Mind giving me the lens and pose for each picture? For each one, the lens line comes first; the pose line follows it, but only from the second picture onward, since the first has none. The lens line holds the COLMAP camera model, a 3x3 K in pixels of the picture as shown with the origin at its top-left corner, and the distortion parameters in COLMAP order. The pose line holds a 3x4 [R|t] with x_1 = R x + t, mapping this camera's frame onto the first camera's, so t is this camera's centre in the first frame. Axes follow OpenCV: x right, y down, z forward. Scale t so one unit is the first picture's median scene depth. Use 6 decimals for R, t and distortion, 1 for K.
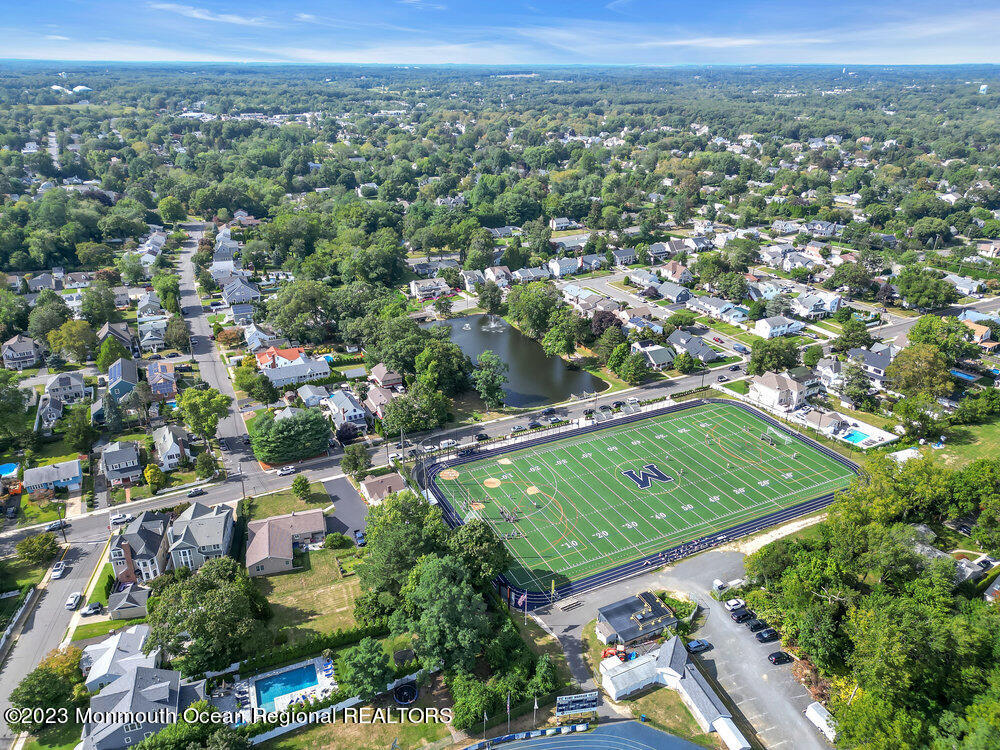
lens RADIAL K [[681.3, 0, 498.0], [0, 681.3, 426.5], [0, 0, 1]] dist [0.038561, -0.001078]
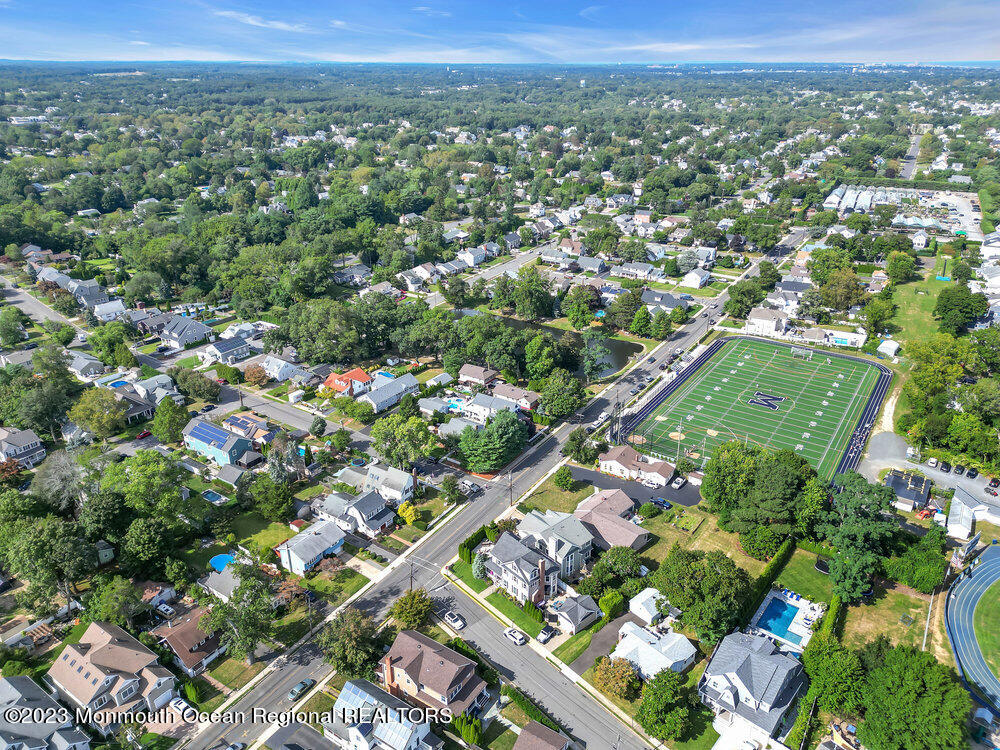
lens RADIAL K [[690.0, 0, 498.9], [0, 690.0, 395.1], [0, 0, 1]] dist [0.089089, -0.087217]
pose [[0.876053, -0.217252, 0.430503, -0.584851], [0.234517, 0.972021, 0.013296, -0.052336], [-0.421347, 0.089312, 0.902491, 0.074257]]
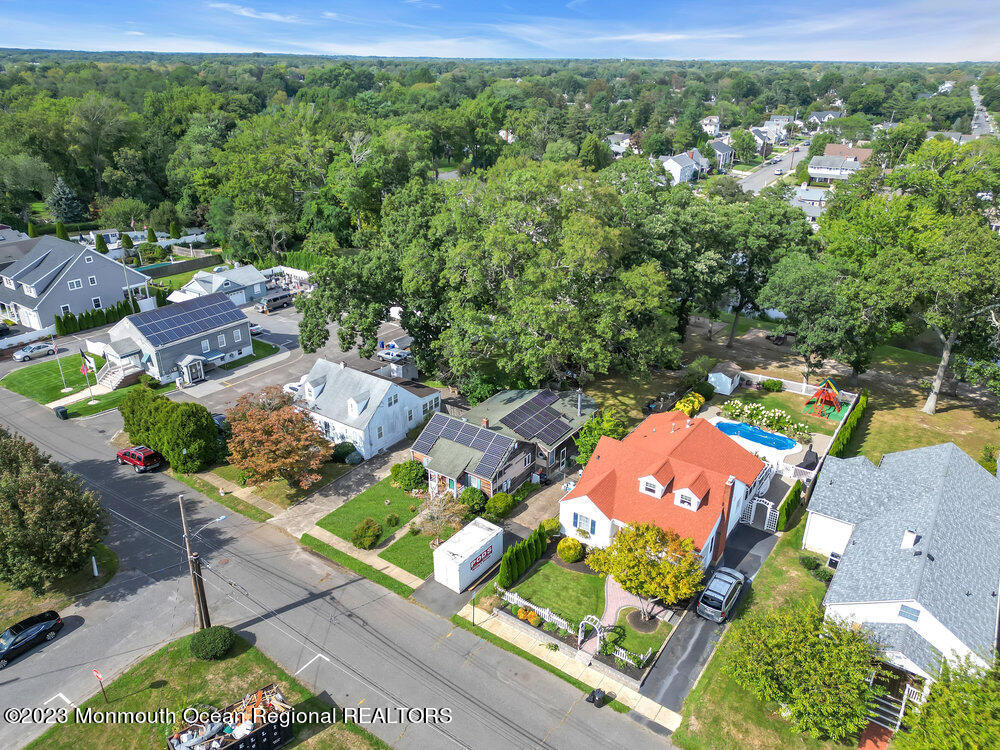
lens RADIAL K [[689.8, 0, 504.9], [0, 689.8, 388.6], [0, 0, 1]] dist [0.091244, 0.002576]
pose [[0.879082, -0.202523, 0.431508, -0.482811], [0.221273, 0.975187, 0.006908, -0.151554], [-0.422200, 0.089408, 0.902083, 0.882248]]
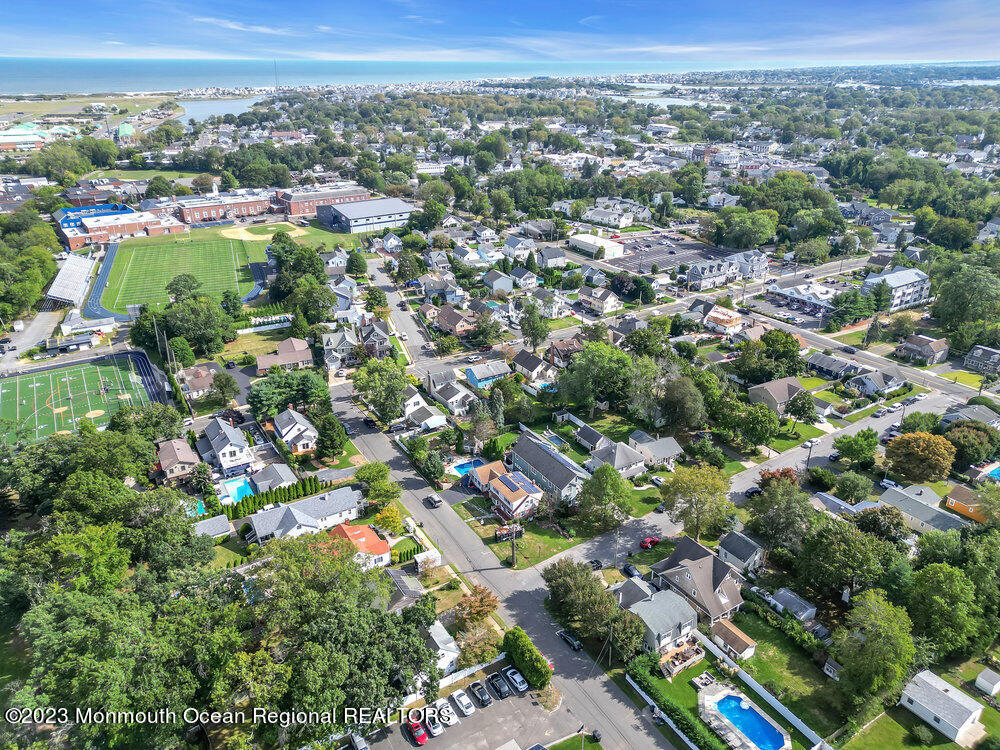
lens RADIAL K [[690.9, 0, 500.0], [0, 690.9, 375.0], [0, 0, 1]] dist [0.082730, -0.000443]
pose [[-0.998187, 0.018968, -0.057123, -0.443202], [-0.034188, 0.602425, 0.797443, -0.676464], [0.049538, 0.797950, -0.600684, 1.313936]]
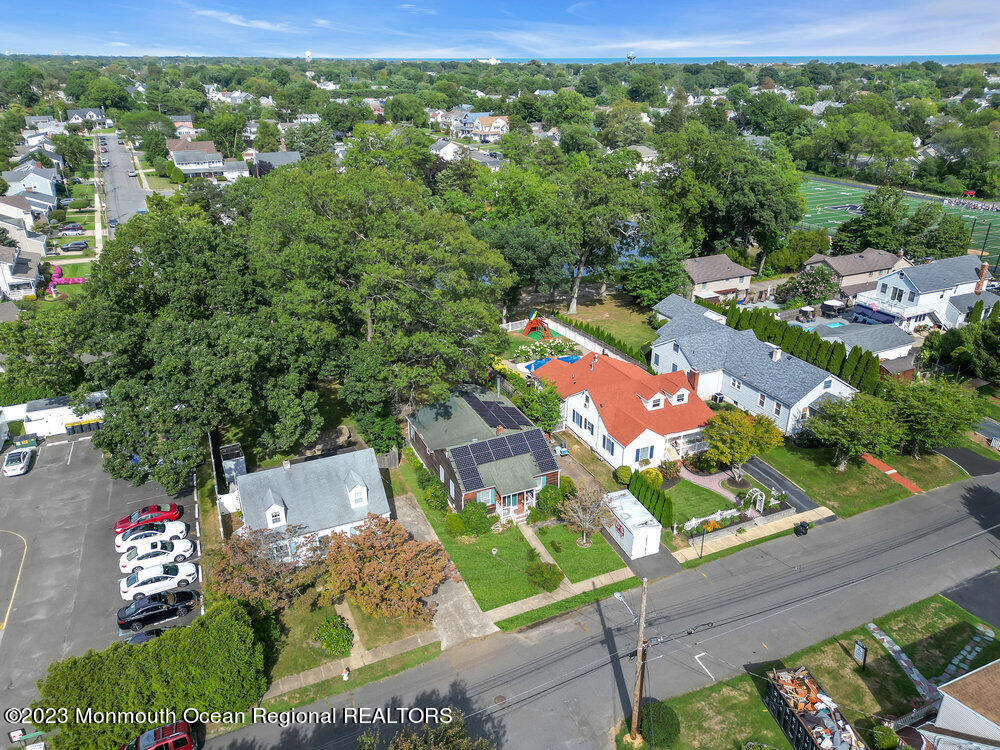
lens RADIAL K [[706.4, 0, 496.6], [0, 706.4, 374.1], [0, 0, 1]] dist [0.092045, -0.096900]
pose [[0.055363, -0.419309, 0.906154, -0.601251], [0.476063, 0.808832, 0.345188, -0.241637], [-0.877667, 0.412275, 0.244397, 1.041478]]
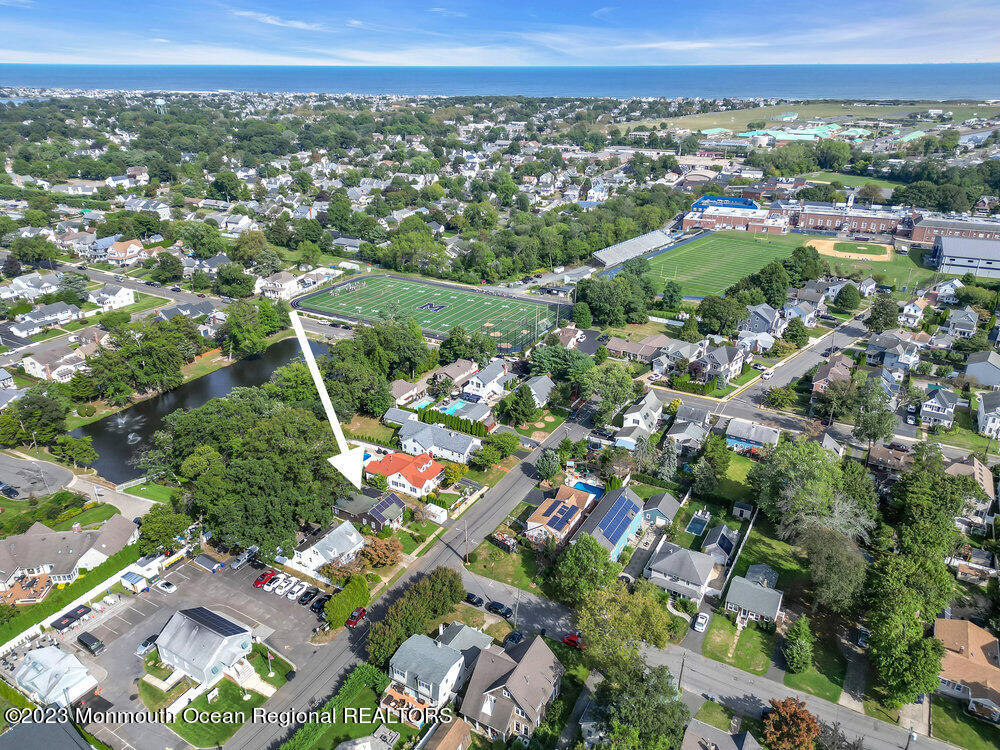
lens RADIAL K [[690.0, 0, 498.9], [0, 690.0, 395.1], [0, 0, 1]] dist [0.089089, -0.087217]
pose [[-0.534460, -0.373522, 0.758178, -0.902656], [0.397189, 0.680823, 0.615403, -0.562677], [-0.746051, 0.630049, -0.215514, 1.105474]]
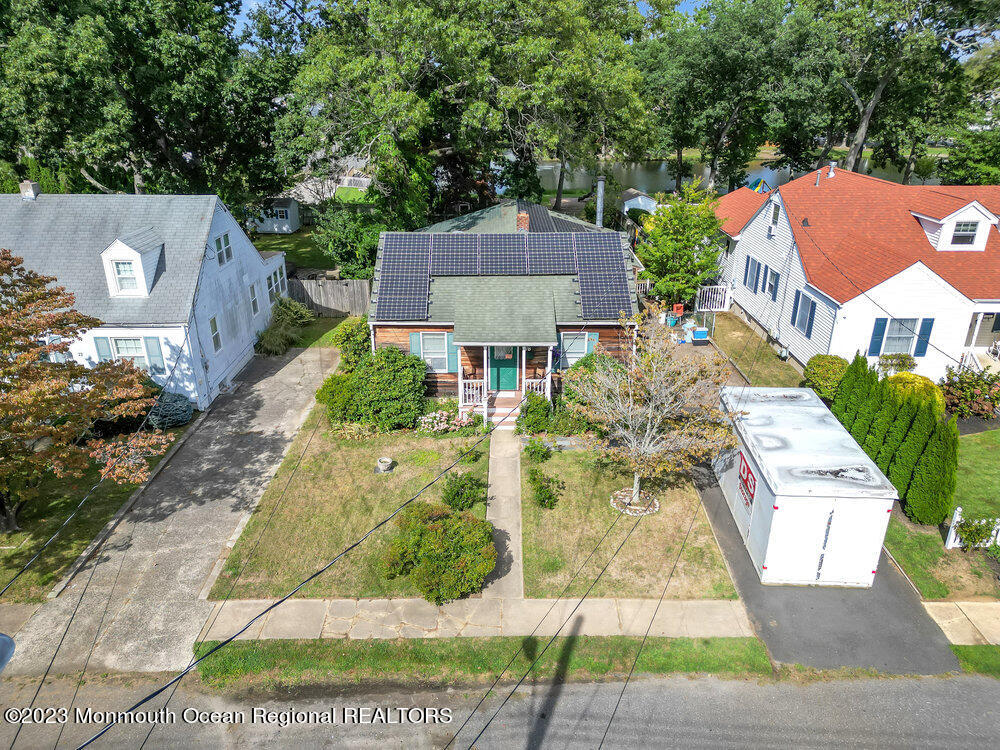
lens RADIAL K [[706.4, 0, 496.6], [0, 706.4, 374.1], [0, 0, 1]] dist [0.092045, -0.096900]
pose [[0.451427, -0.358344, 0.817193, -0.481631], [0.424684, 0.891725, 0.156426, -0.137433], [-0.784766, 0.276434, 0.554732, 1.059609]]
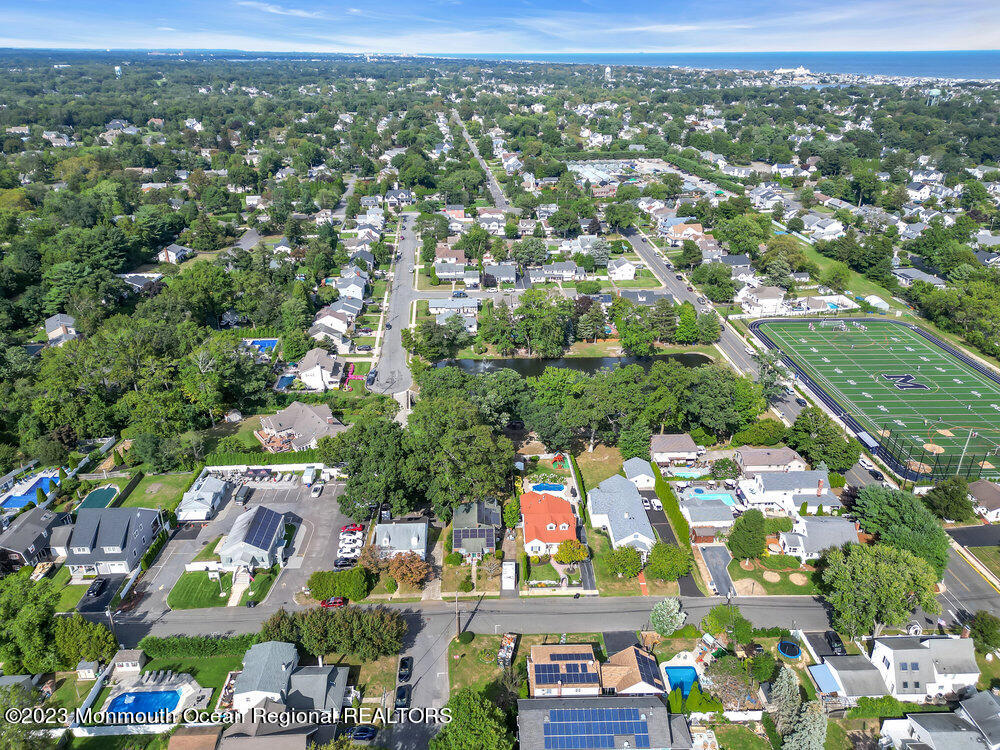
lens RADIAL K [[690.0, 0, 498.9], [0, 690.0, 395.1], [0, 0, 1]] dist [0.089089, -0.087217]
pose [[0.430411, -0.410584, 0.803845, -0.815088], [0.432222, 0.875568, 0.215788, -0.361627], [-0.792420, 0.254562, 0.554318, 0.730533]]
